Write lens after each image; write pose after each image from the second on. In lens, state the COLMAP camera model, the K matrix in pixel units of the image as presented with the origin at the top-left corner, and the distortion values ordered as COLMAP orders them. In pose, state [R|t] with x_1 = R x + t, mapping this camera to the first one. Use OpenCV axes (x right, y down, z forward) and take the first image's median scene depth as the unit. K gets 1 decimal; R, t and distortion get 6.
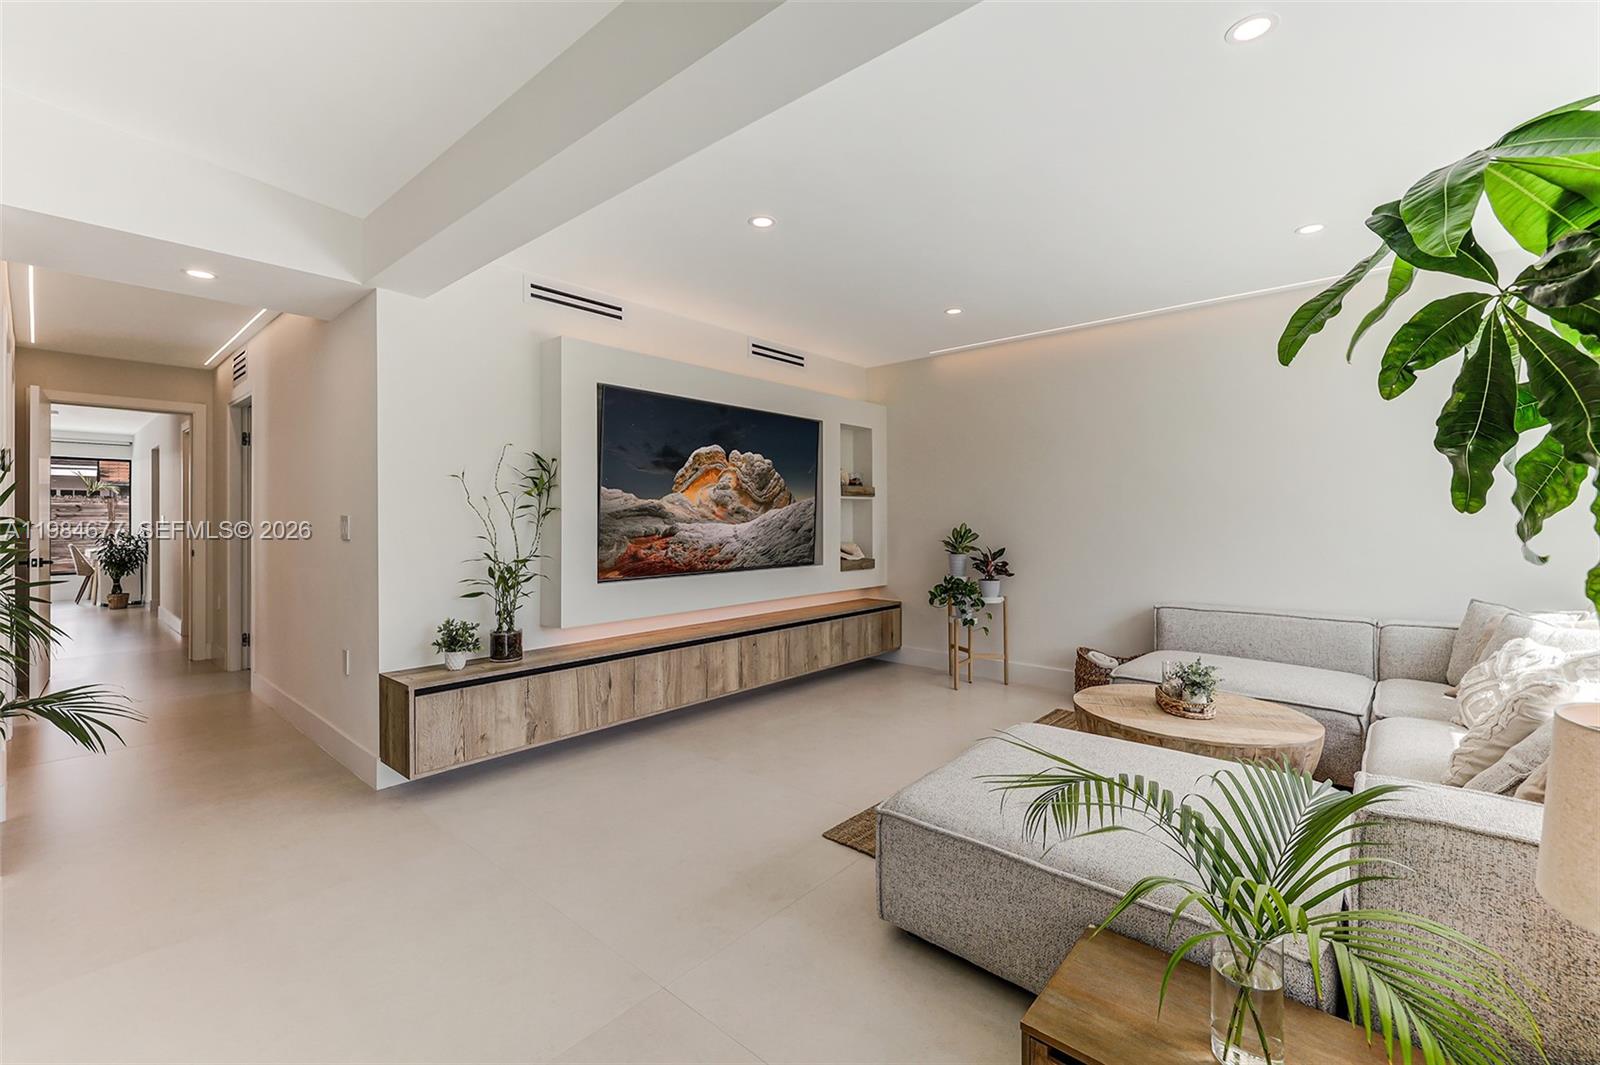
lens RADIAL K [[674.8, 0, 785.9], [0, 674.8, 524.9], [0, 0, 1]] dist [-0.000079, -0.000374]
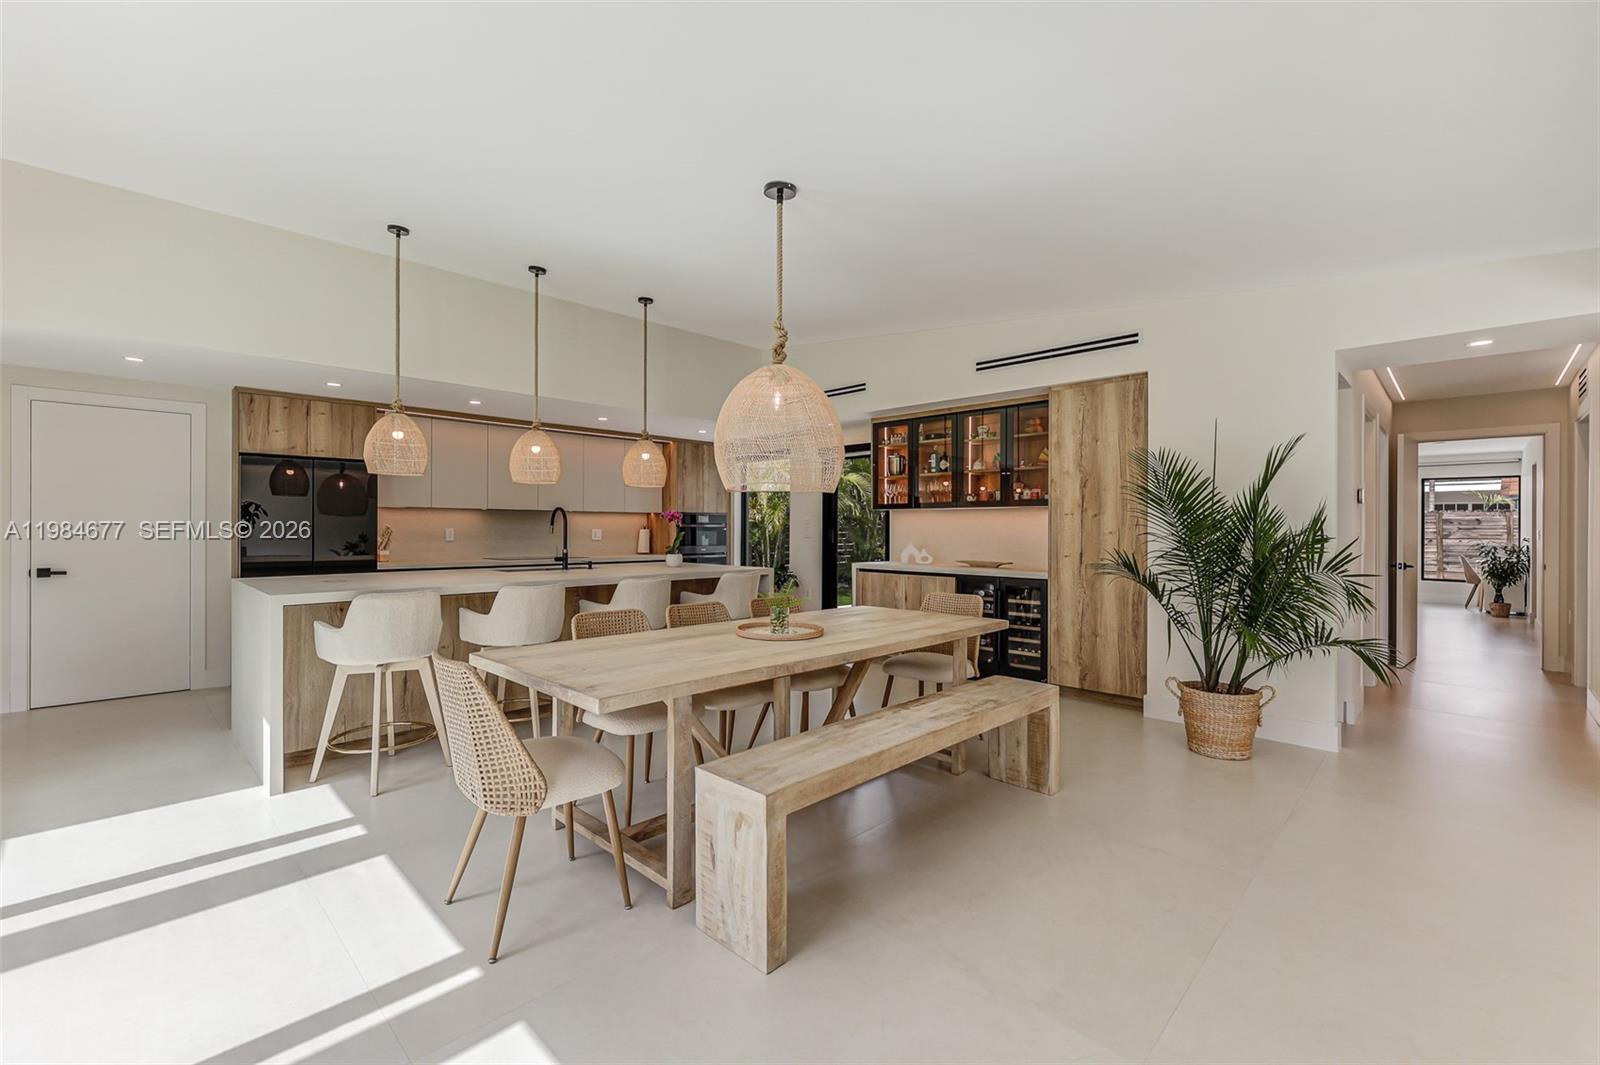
lens RADIAL K [[674.8, 0, 785.9], [0, 674.8, 524.9], [0, 0, 1]] dist [-0.000079, -0.000374]
pose [[-0.051559, -0.006093, -0.998651, 0.155174], [-0.011270, 0.999921, -0.005519, -0.002626], [0.998606, 0.010971, -0.051624, -0.082843]]
